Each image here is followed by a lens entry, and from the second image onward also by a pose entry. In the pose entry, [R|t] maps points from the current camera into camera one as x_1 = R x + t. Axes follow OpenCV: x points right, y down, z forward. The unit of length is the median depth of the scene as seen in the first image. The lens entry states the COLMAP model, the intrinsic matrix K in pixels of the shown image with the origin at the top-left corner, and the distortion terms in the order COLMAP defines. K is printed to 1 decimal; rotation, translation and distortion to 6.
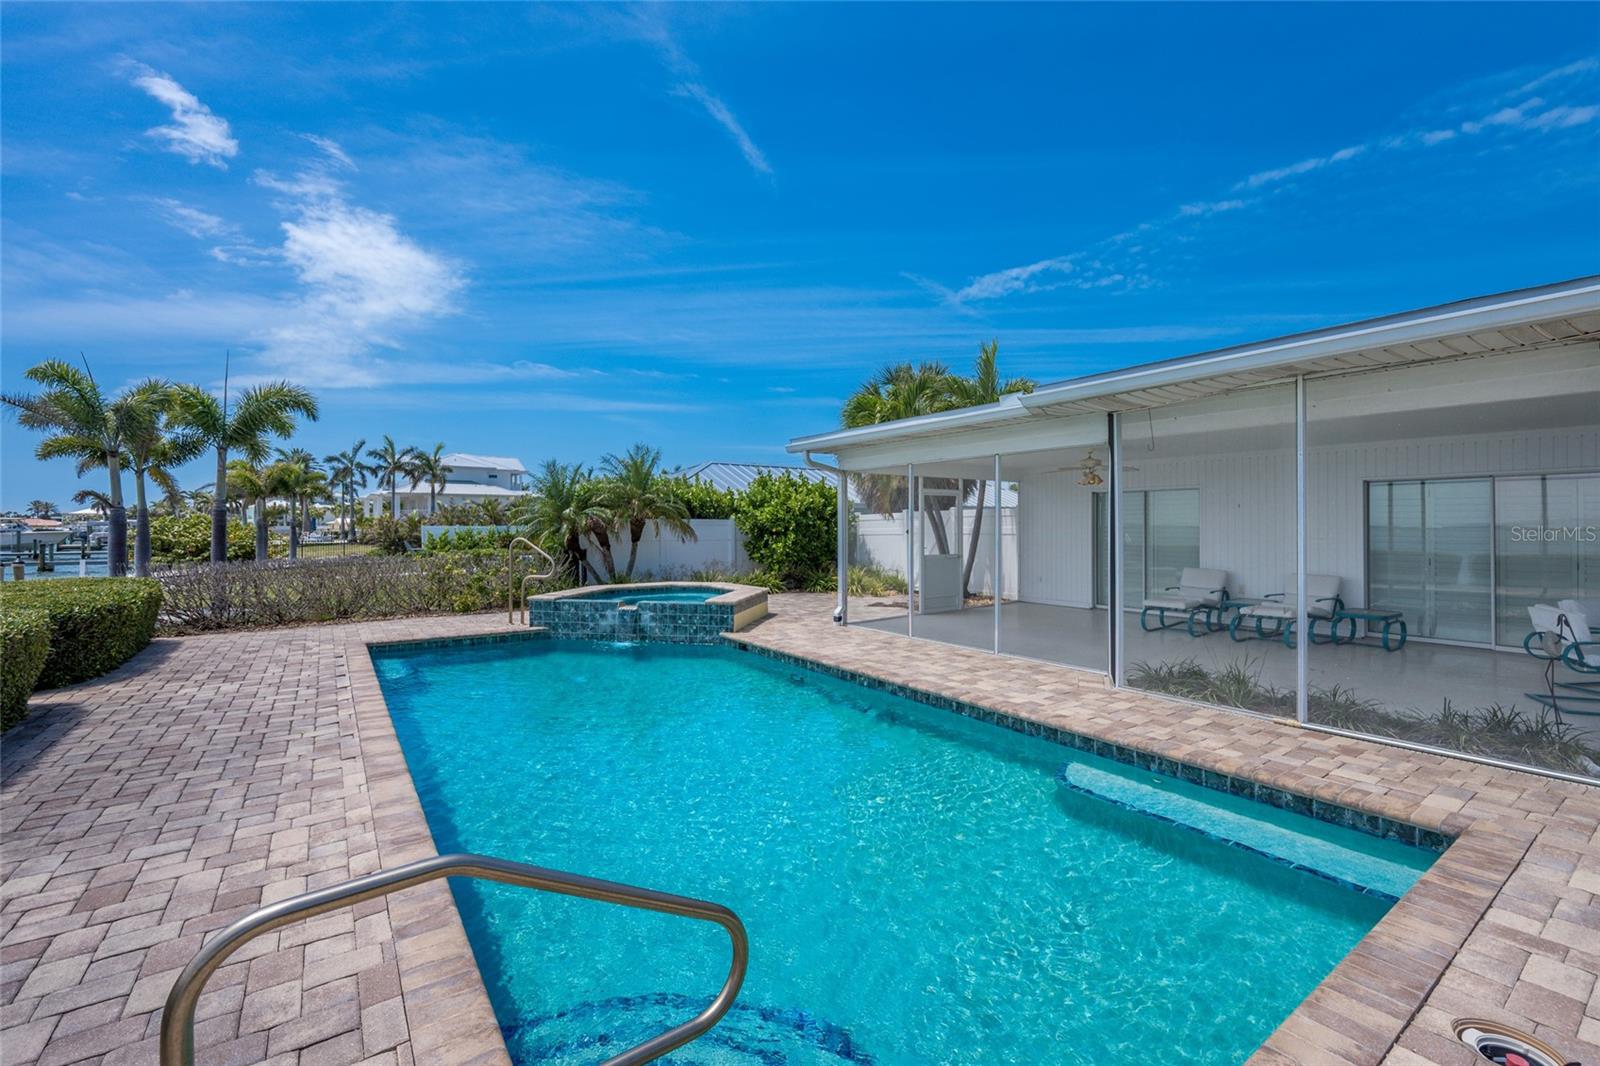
lens RADIAL K [[695.1, 0, 799.2], [0, 695.1, 493.4], [0, 0, 1]] dist [-0.011066, 0.000688]
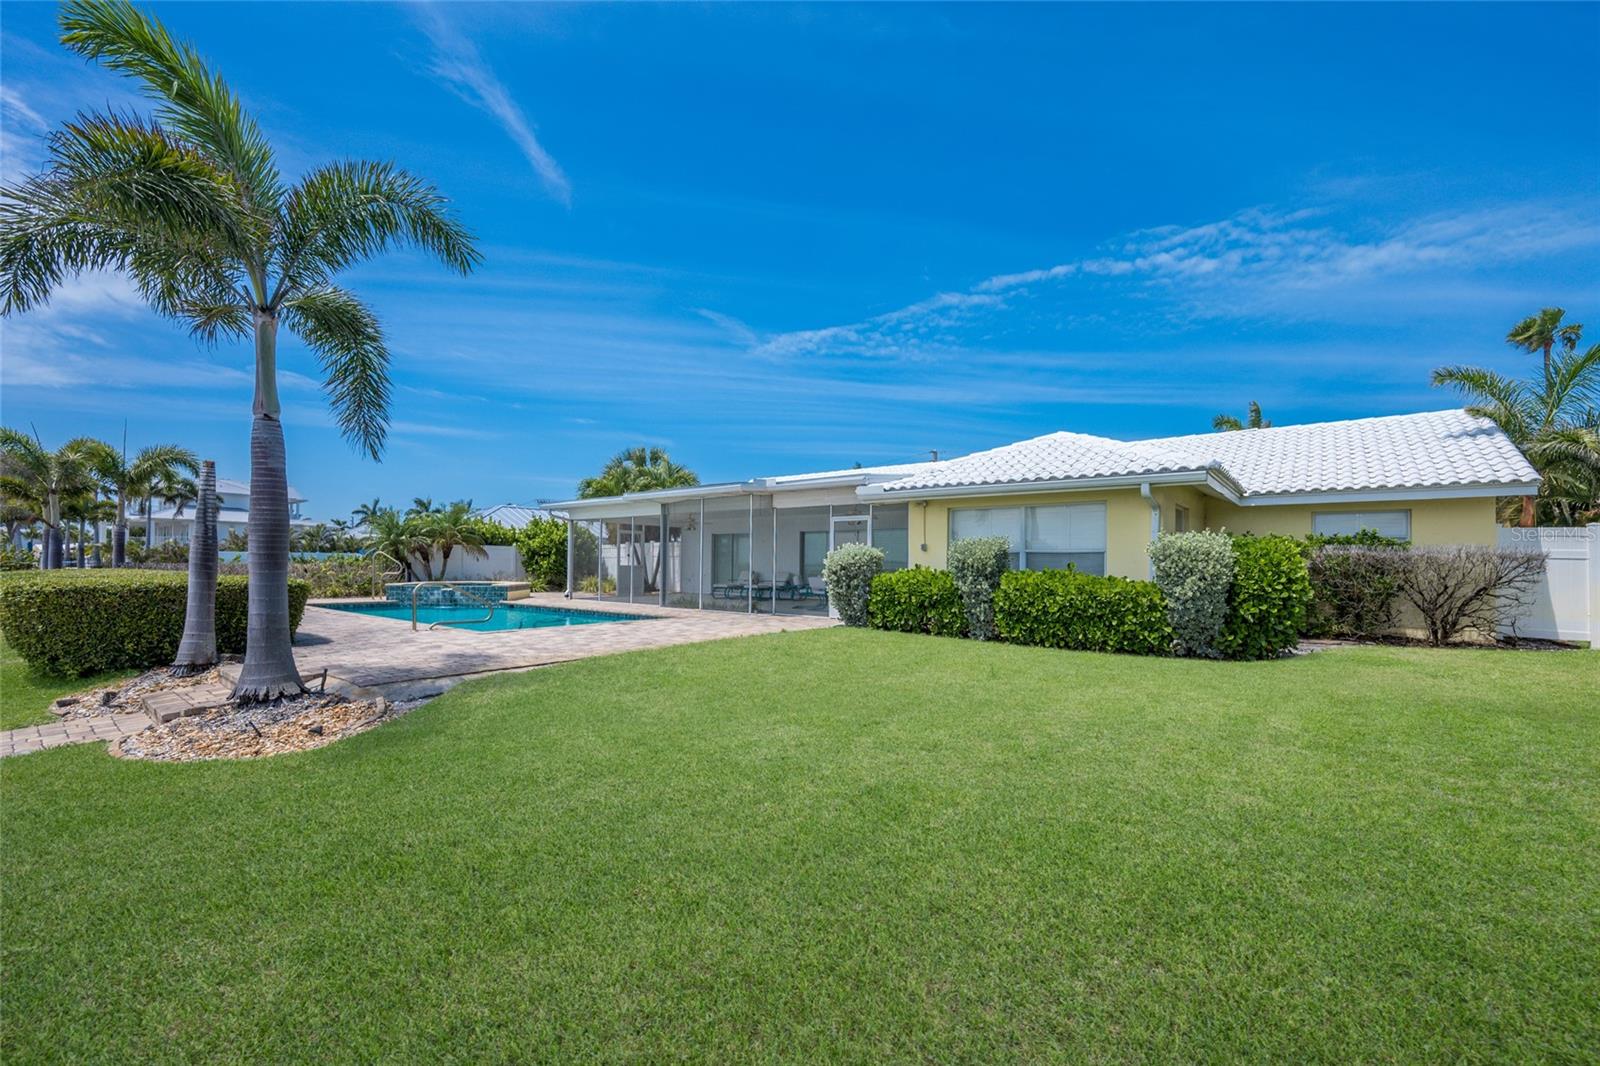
lens RADIAL K [[699.8, 0, 834.6], [0, 699.8, 562.5], [0, 0, 1]] dist [-0.001171, -0.000230]
pose [[0.953222, 0.010797, 0.302079, 0.118813], [-0.024281, 0.998868, 0.040917, -0.007799], [-0.301295, -0.046337, 0.952404, -0.731216]]
